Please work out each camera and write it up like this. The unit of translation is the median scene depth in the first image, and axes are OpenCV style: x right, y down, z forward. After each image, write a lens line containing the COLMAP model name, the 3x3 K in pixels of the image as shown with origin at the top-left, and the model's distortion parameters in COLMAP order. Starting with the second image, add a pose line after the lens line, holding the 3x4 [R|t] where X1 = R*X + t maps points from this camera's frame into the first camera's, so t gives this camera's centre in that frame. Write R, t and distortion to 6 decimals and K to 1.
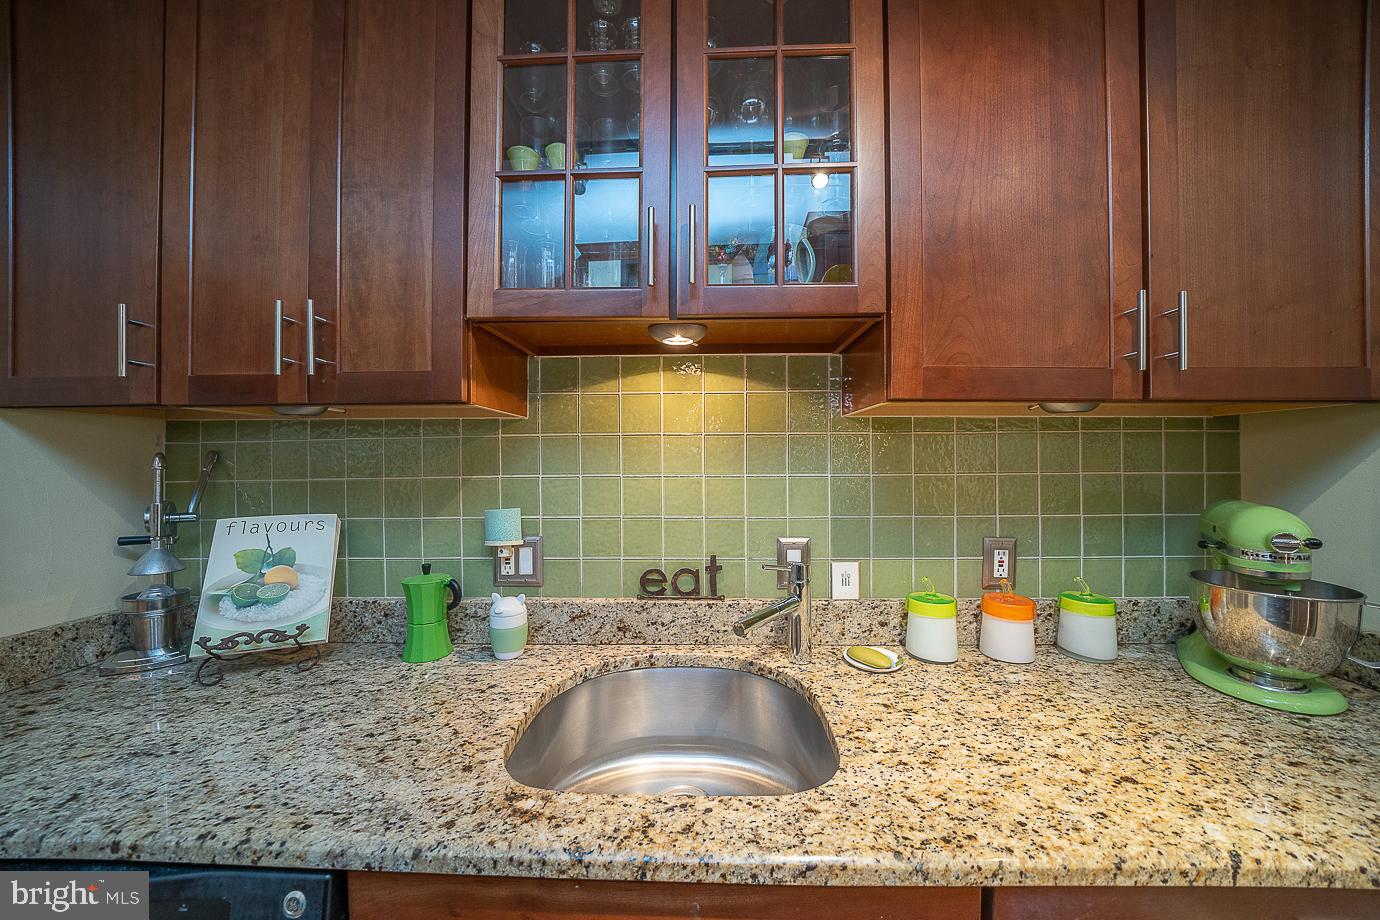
lens RADIAL K [[464.4, 0, 690.0], [0, 464.4, 460.0], [0, 0, 1]] dist [-0.028262, 0.003659]
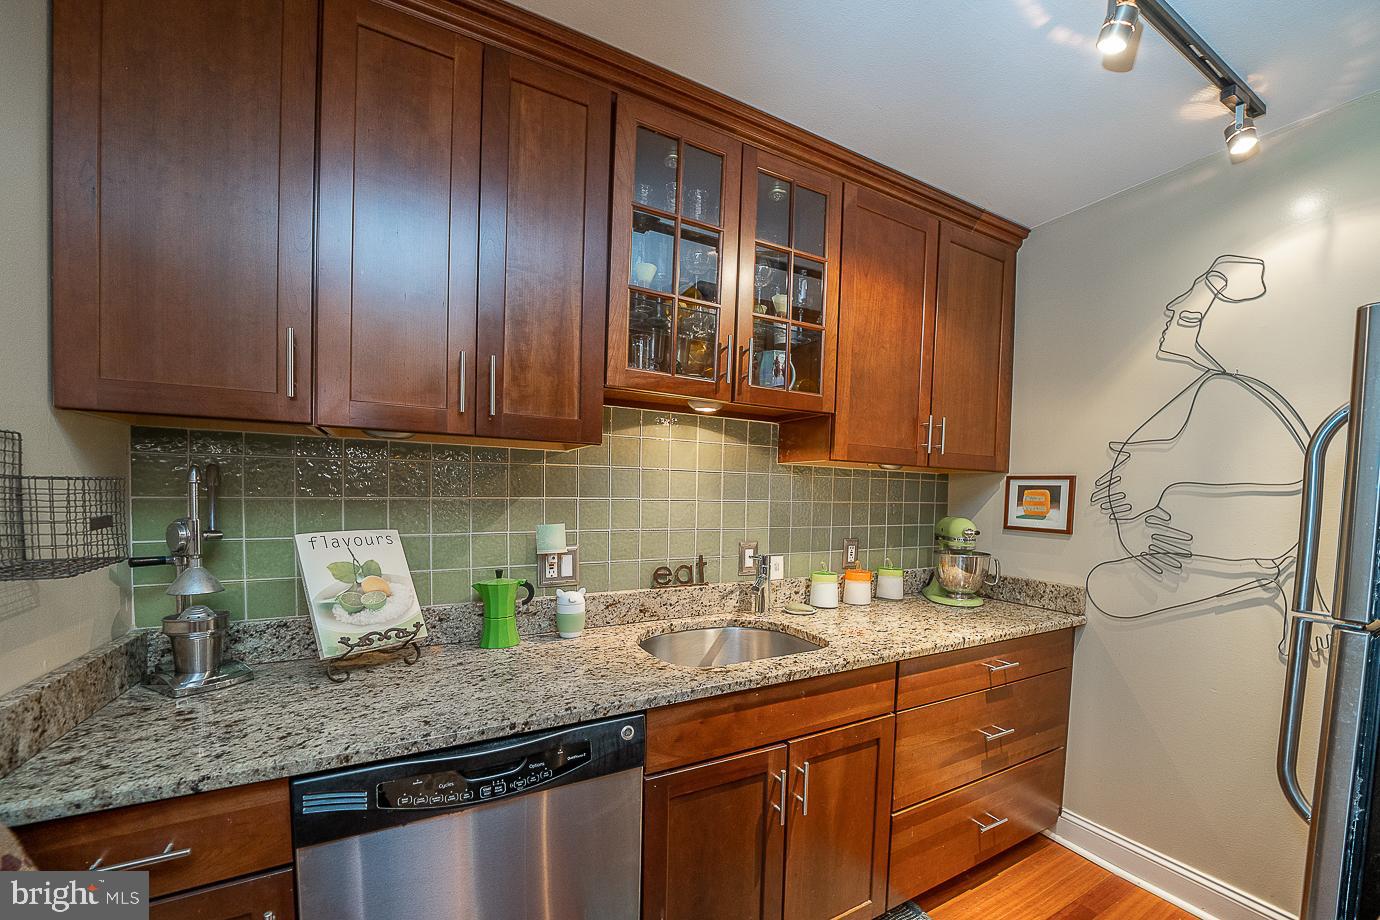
lens RADIAL K [[534.5, 0, 689.3], [0, 534.5, 516.3], [0, 0, 1]] dist [-0.022896, -0.000086]
pose [[0.875385, 0.003027, 0.483417, -0.899542], [-0.026041, 0.998824, 0.040900, 0.019667], [-0.482724, -0.048392, 0.874434, -0.496463]]
